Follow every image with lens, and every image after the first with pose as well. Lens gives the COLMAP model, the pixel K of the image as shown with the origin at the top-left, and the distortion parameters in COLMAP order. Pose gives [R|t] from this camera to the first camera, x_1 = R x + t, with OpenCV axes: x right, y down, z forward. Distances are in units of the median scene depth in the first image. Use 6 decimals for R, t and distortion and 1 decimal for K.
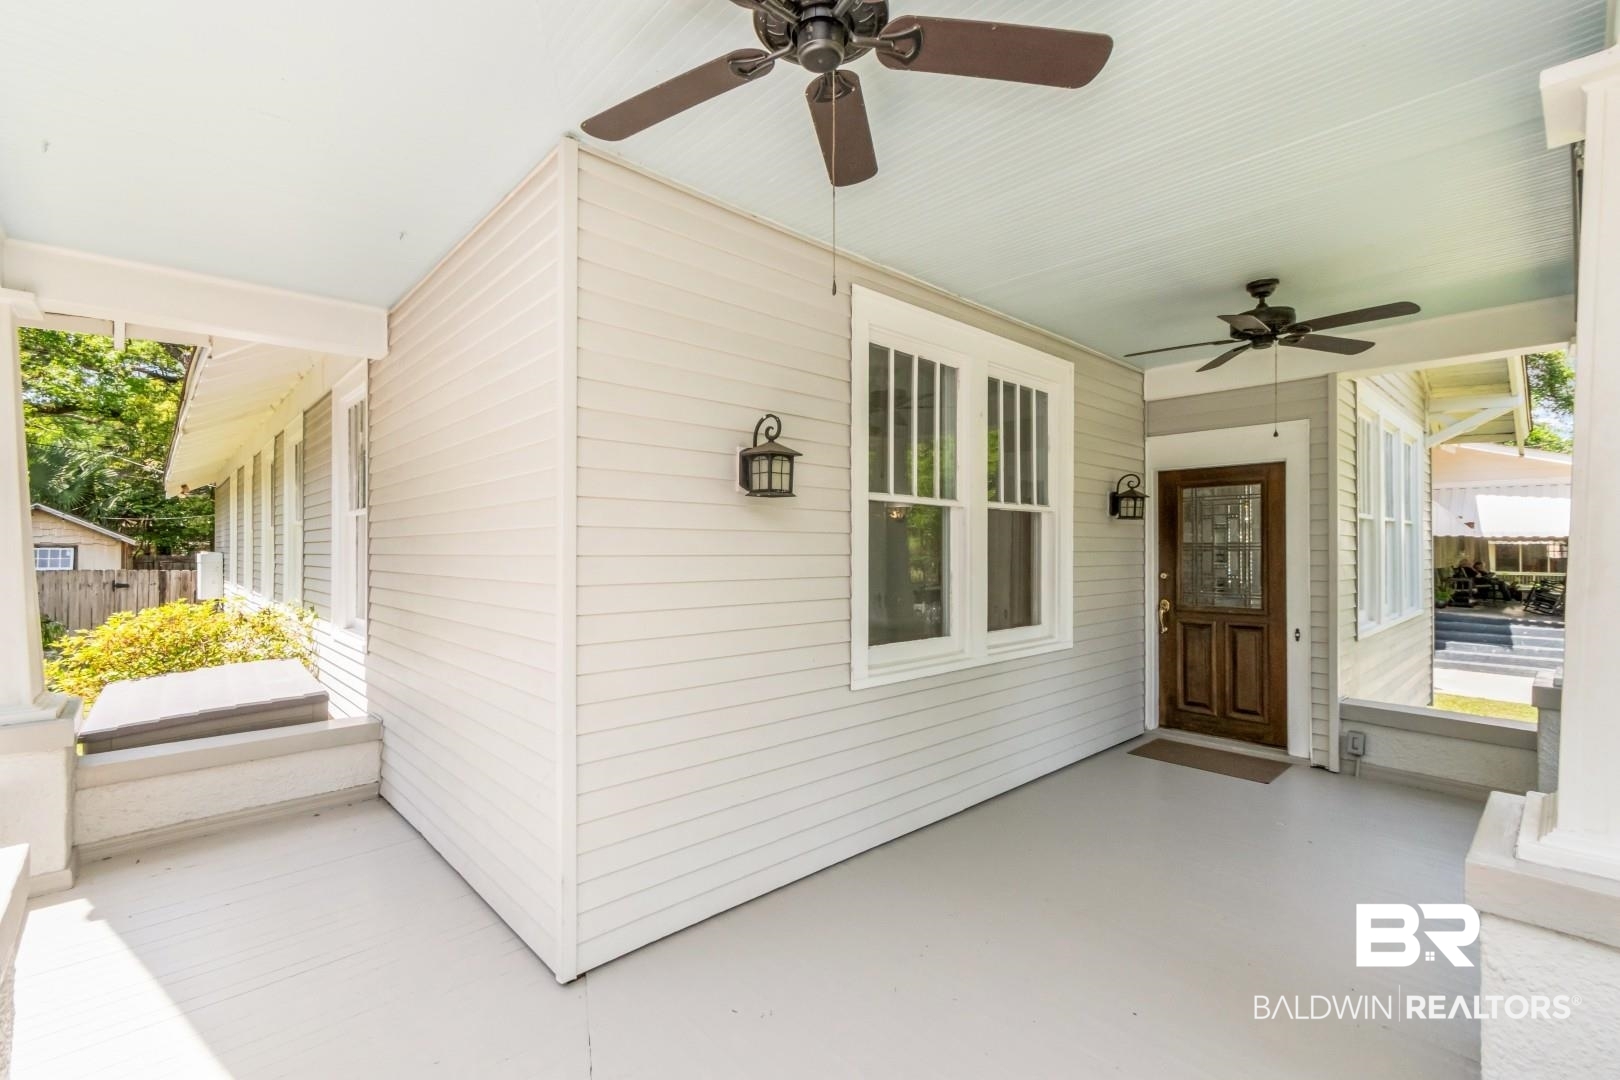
lens RADIAL K [[716.8, 0, 810.0], [0, 716.8, 540.0], [0, 0, 1]] dist [0.000812, 0.000079]
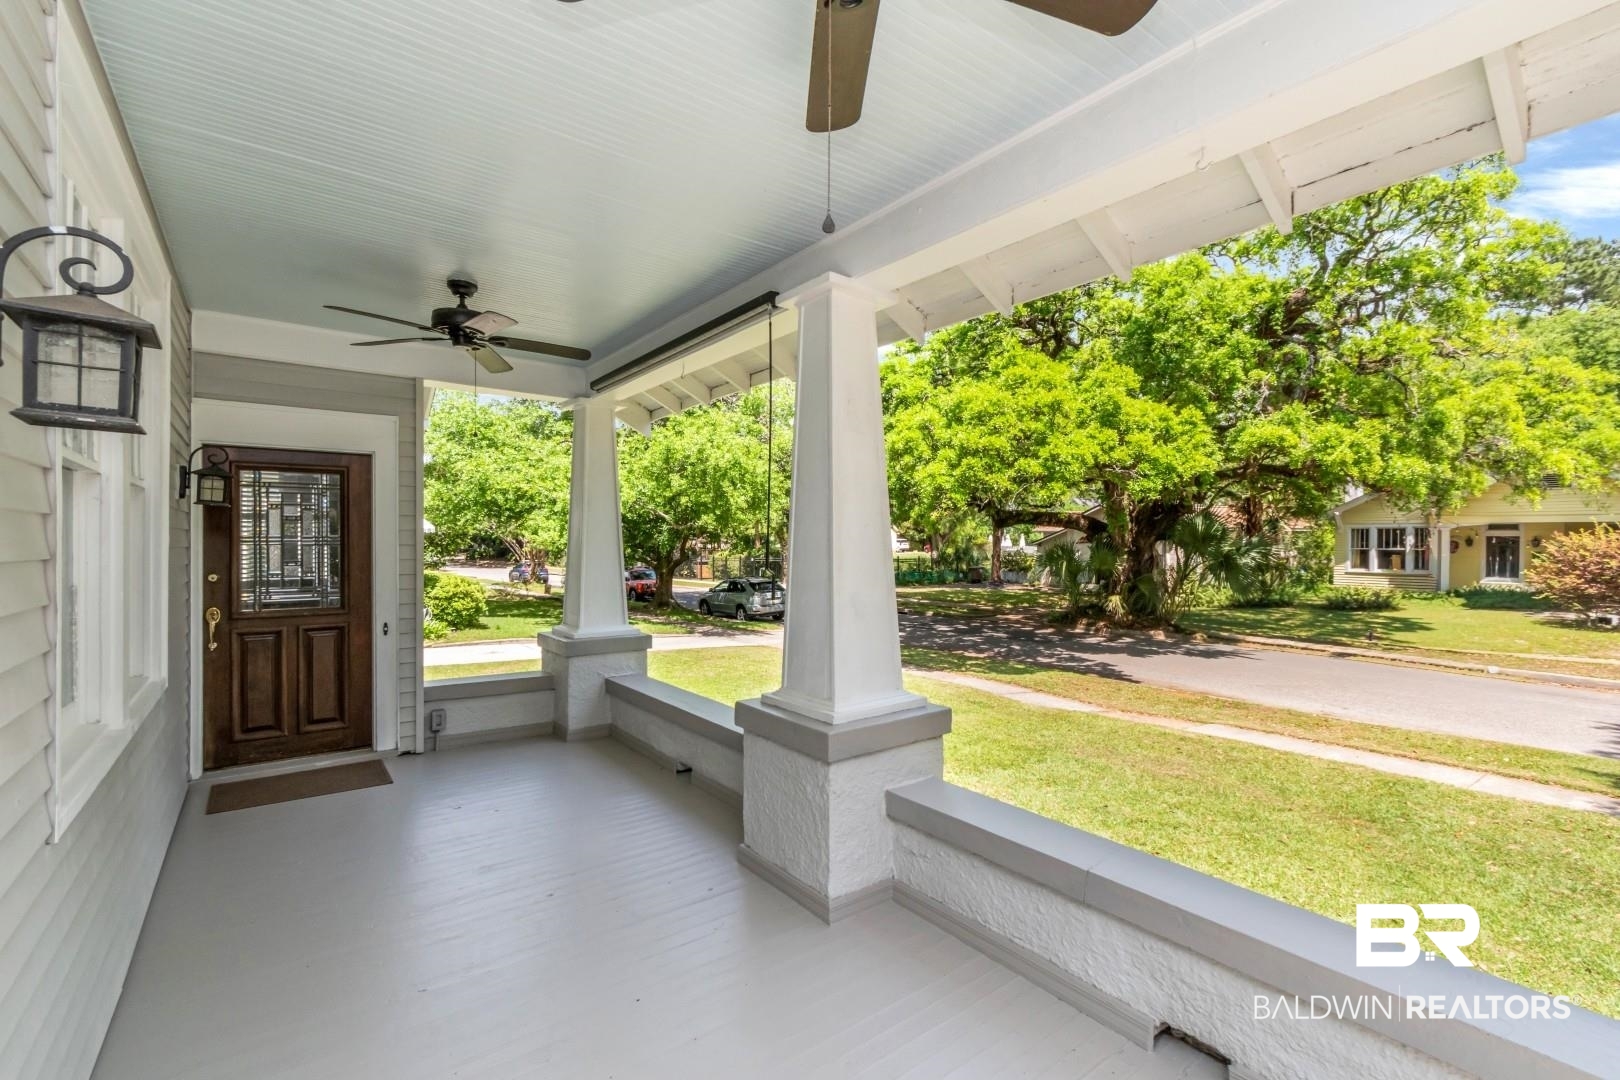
lens RADIAL K [[716.8, 0, 810.0], [0, 716.8, 540.0], [0, 0, 1]] dist [0.000812, 0.000079]
pose [[0.103529, 0.003196, 0.994621, -0.259112], [-0.007711, 0.999967, -0.002410, 0.005381], [-0.994597, -0.007420, 0.103550, 0.304511]]
